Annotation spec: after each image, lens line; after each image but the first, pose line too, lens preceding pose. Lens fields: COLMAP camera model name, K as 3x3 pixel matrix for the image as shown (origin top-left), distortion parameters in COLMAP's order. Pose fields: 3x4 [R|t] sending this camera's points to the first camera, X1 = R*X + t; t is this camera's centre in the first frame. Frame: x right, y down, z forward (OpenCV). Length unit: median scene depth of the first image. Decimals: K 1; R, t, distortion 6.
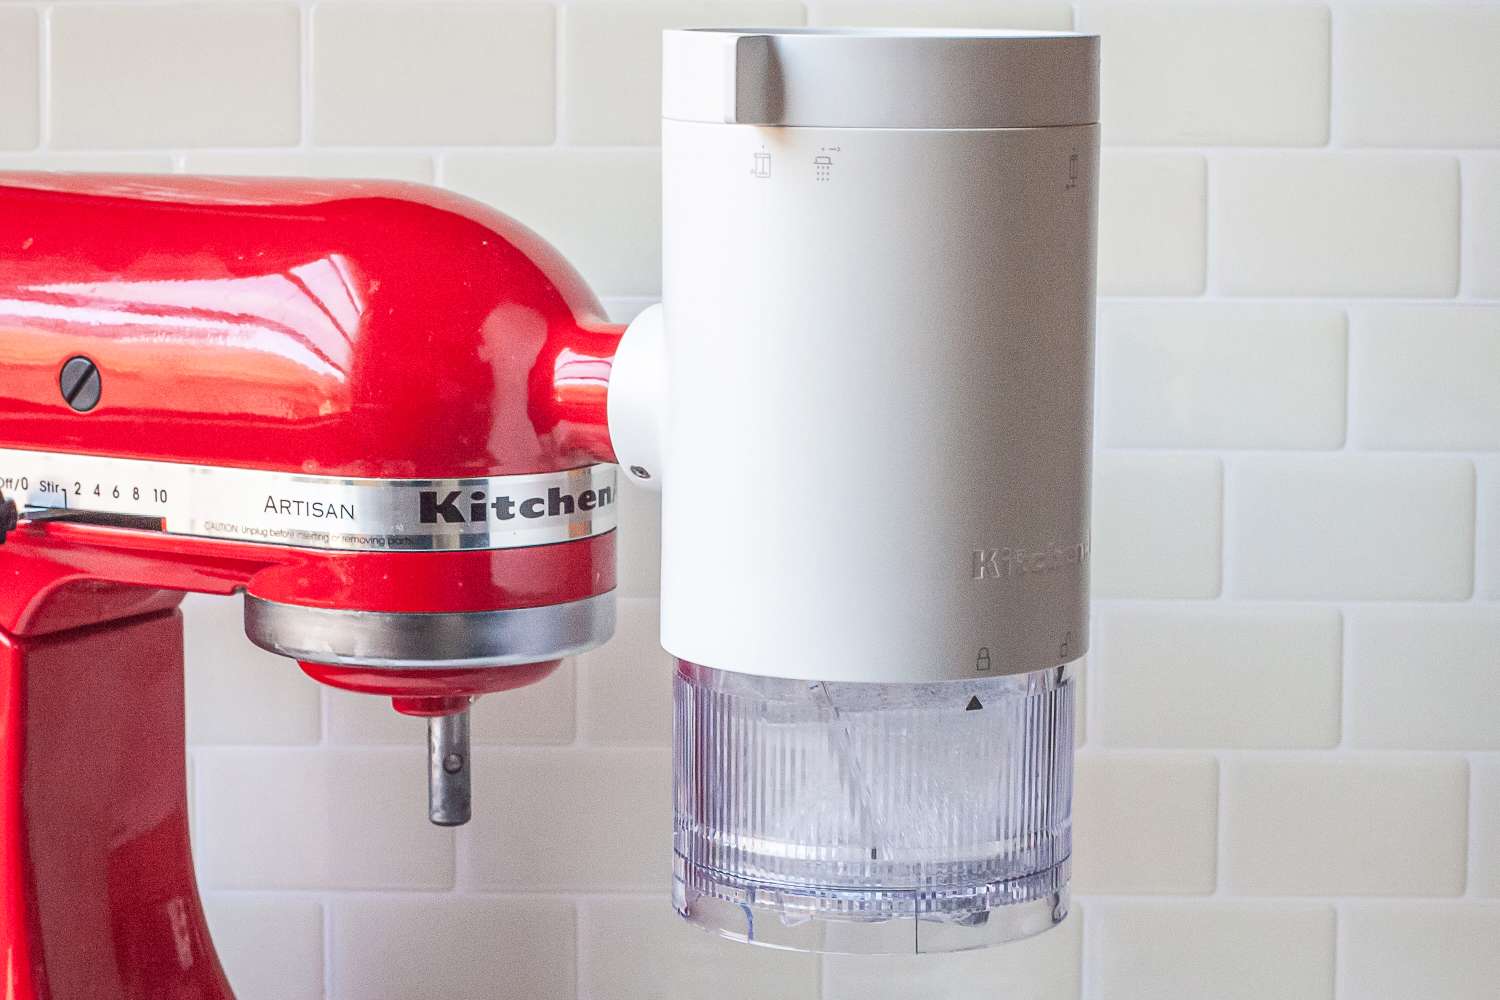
lens RADIAL K [[3724.8, 0, 750.0], [0, 3724.8, 500.0], [0, 0, 1]] dist [0.816540, -8.732445]
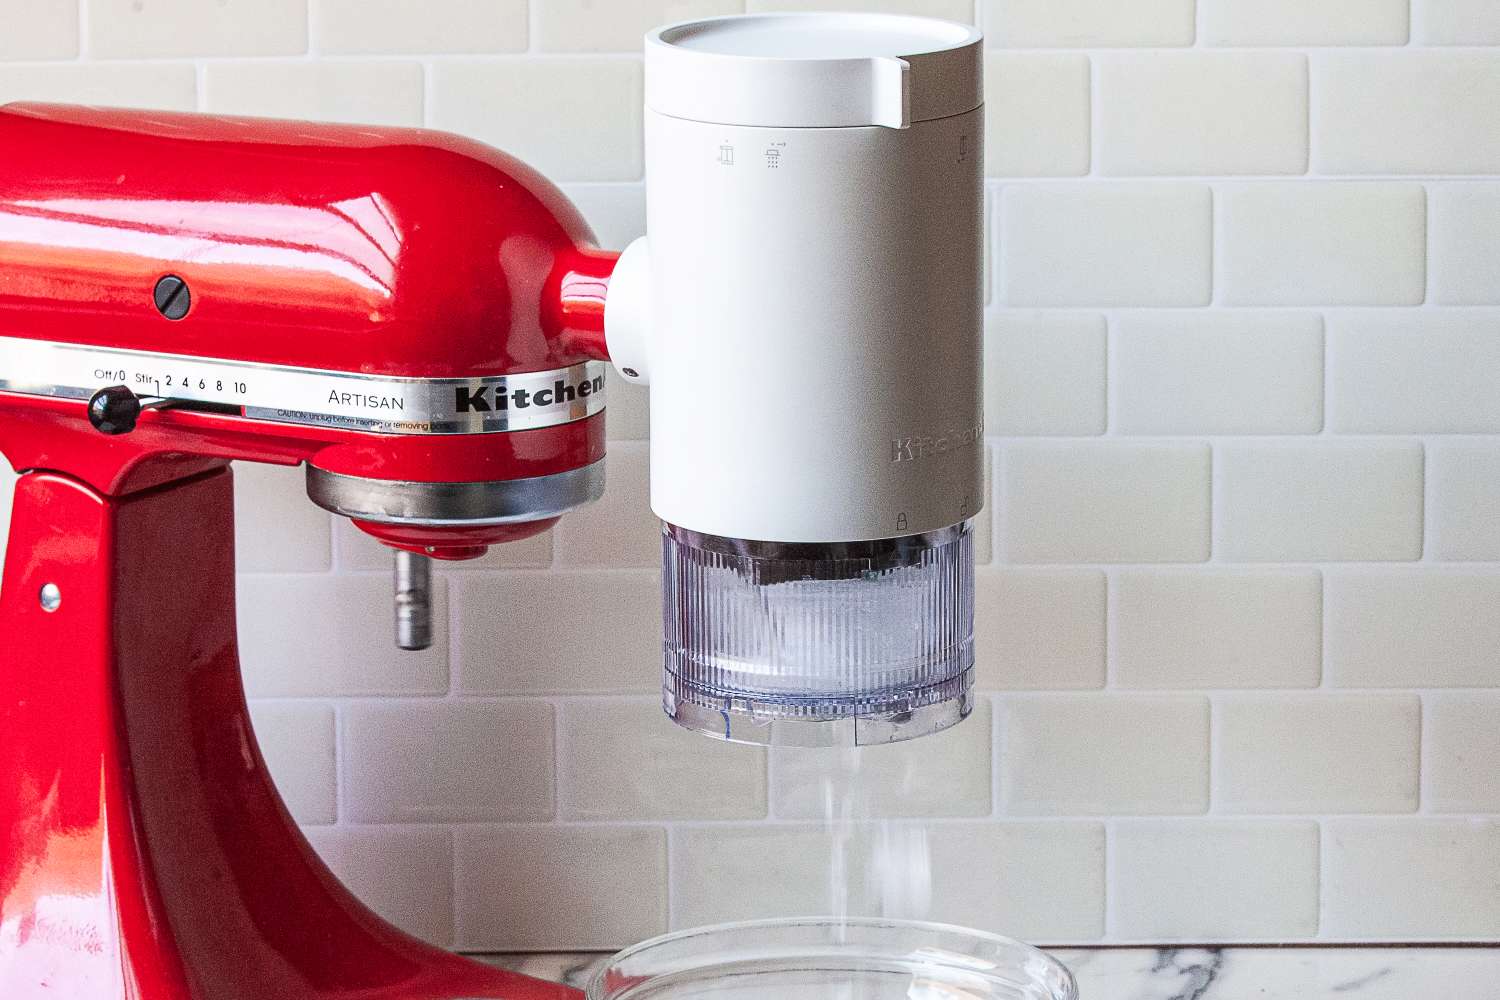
lens RADIAL K [[3724.8, 0, 750.0], [0, 3724.8, 500.0], [0, 0, 1]] dist [0.816540, -8.732445]
pose [[0.999653, -0.013133, 0.022841, -0.017919], [0.011886, 0.998477, 0.053879, -0.030154], [-0.023514, -0.053589, 0.998286, -0.251997]]
